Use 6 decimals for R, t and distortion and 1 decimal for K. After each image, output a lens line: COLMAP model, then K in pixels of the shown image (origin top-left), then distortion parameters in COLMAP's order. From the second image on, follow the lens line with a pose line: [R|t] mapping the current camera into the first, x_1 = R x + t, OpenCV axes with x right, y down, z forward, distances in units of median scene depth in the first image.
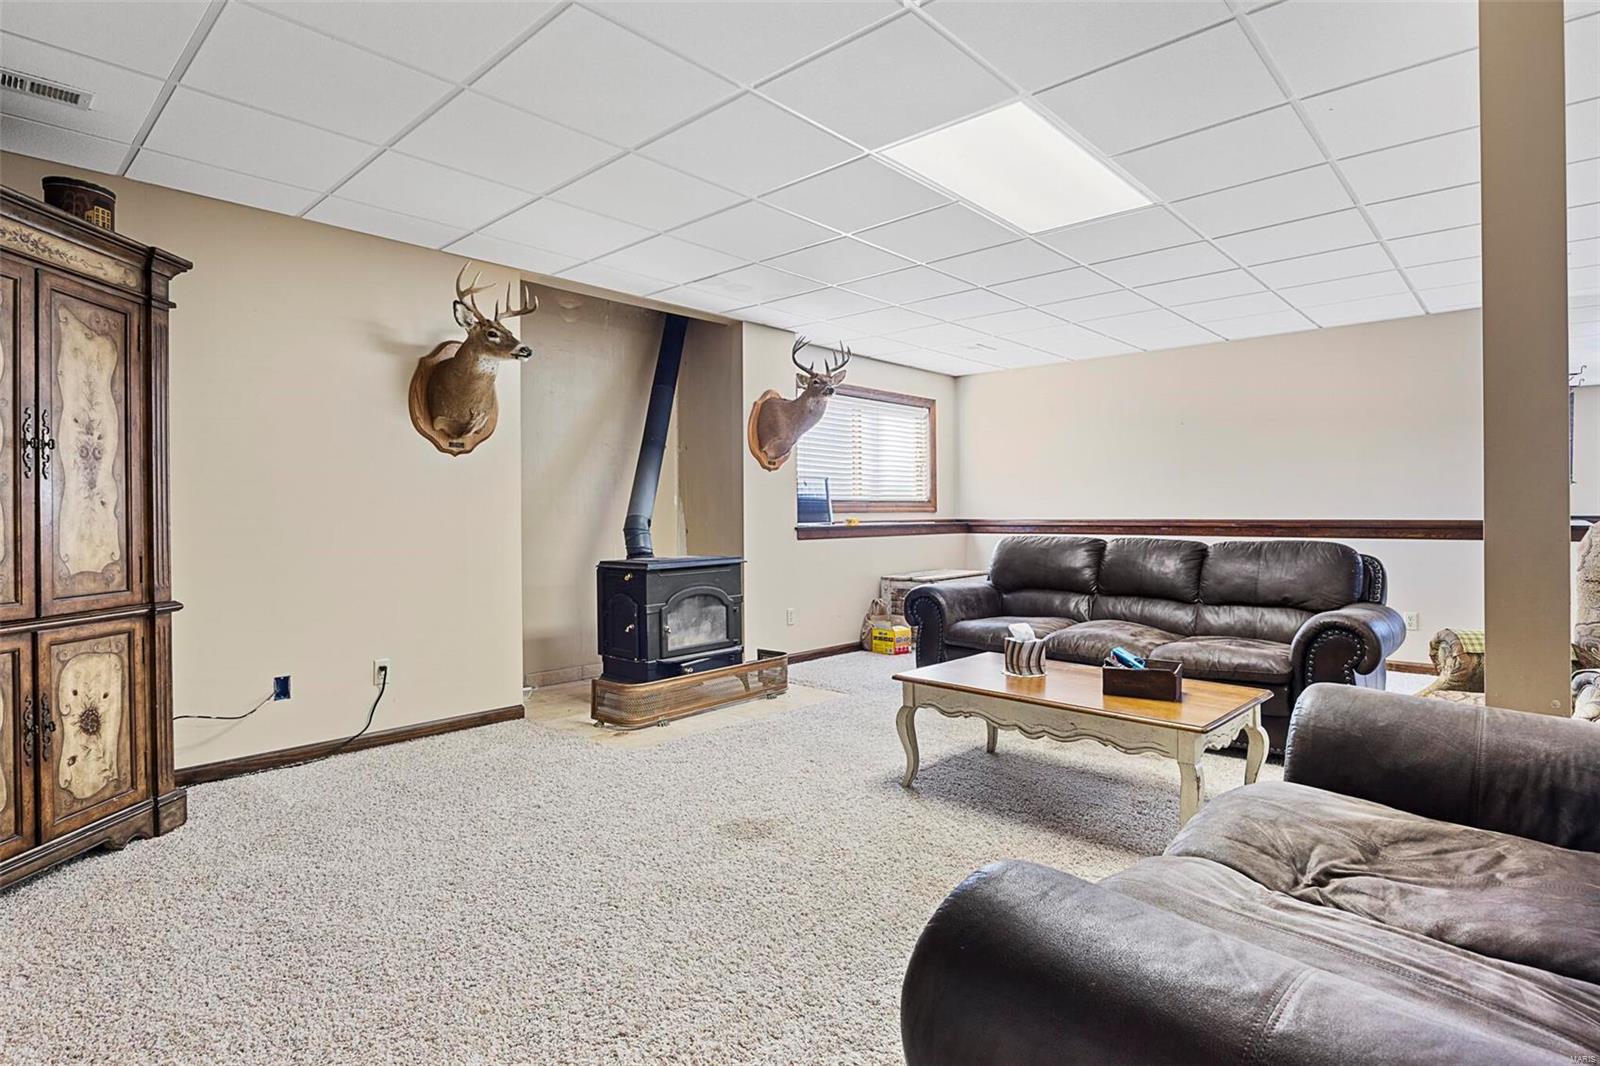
lens RADIAL K [[823.0, 0, 798.5], [0, 823.0, 523.0], [0, 0, 1]] dist [0.000036, -0.000103]
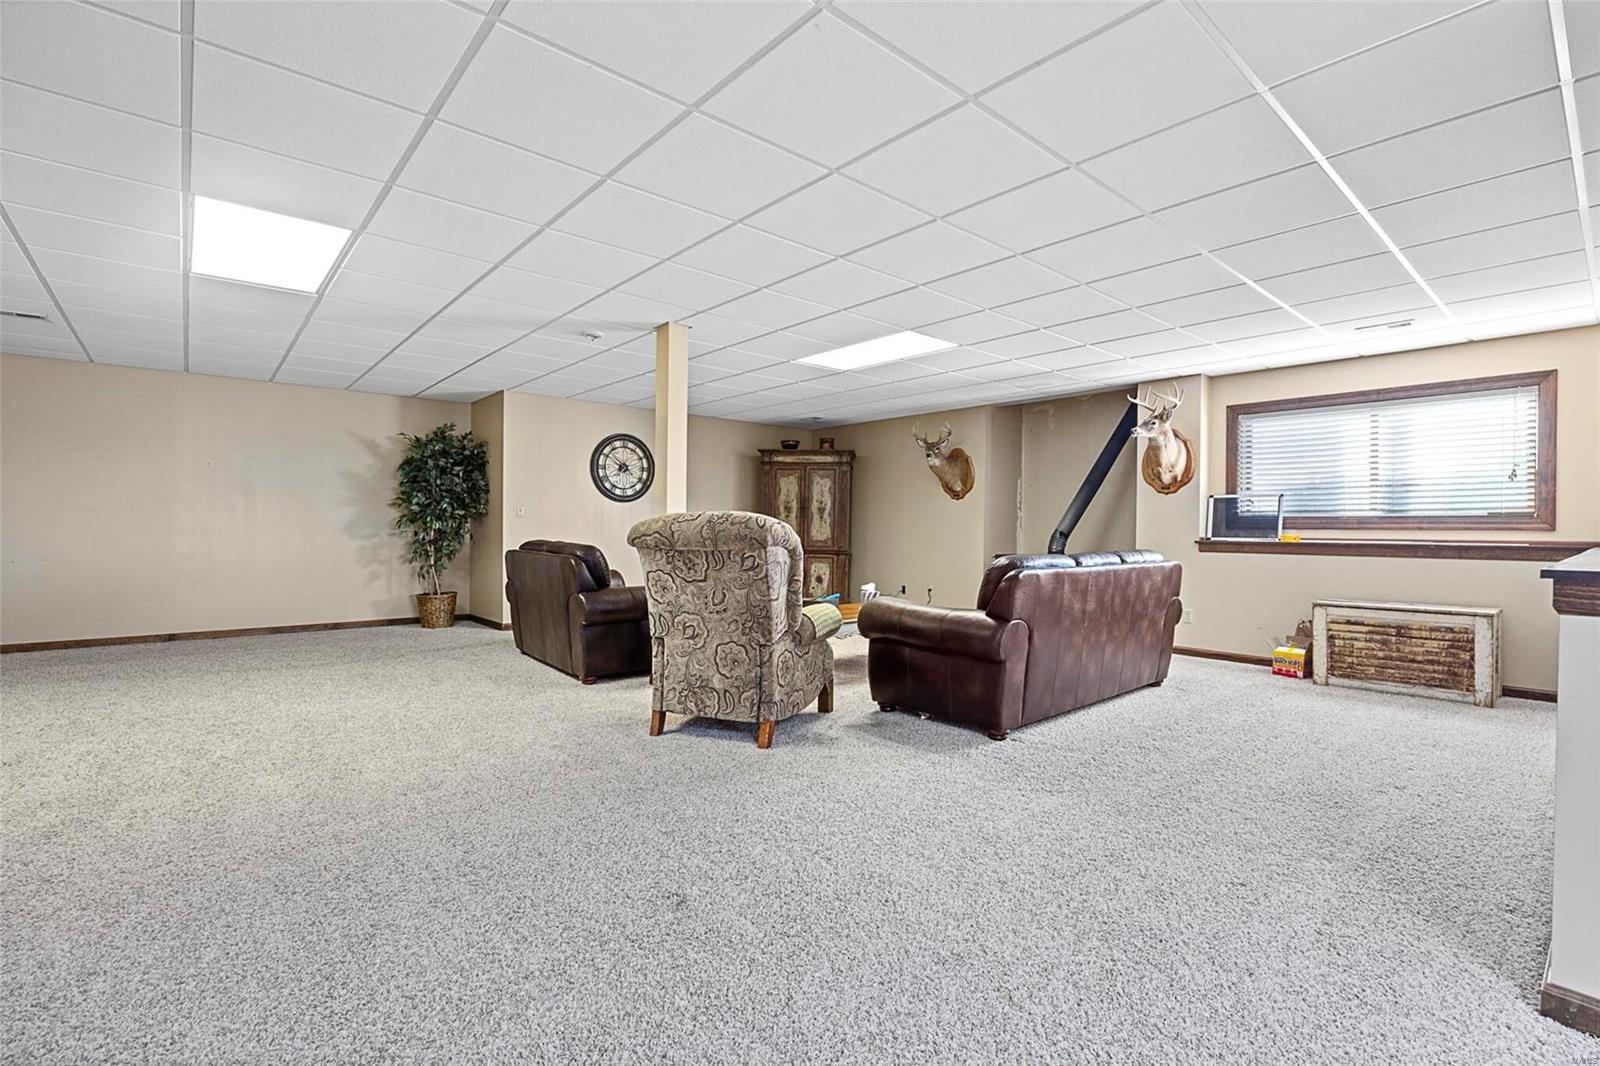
lens RADIAL K [[719.5, 0, 798.7], [0, 719.5, 528.7], [0, 0, 1]] dist [-0.000902, -0.000085]
pose [[-0.105791, 0.009289, -0.994345, 0.991479], [-0.018333, 0.999768, 0.011291, -0.012113], [0.994219, 0.019424, -0.105596, 0.503485]]
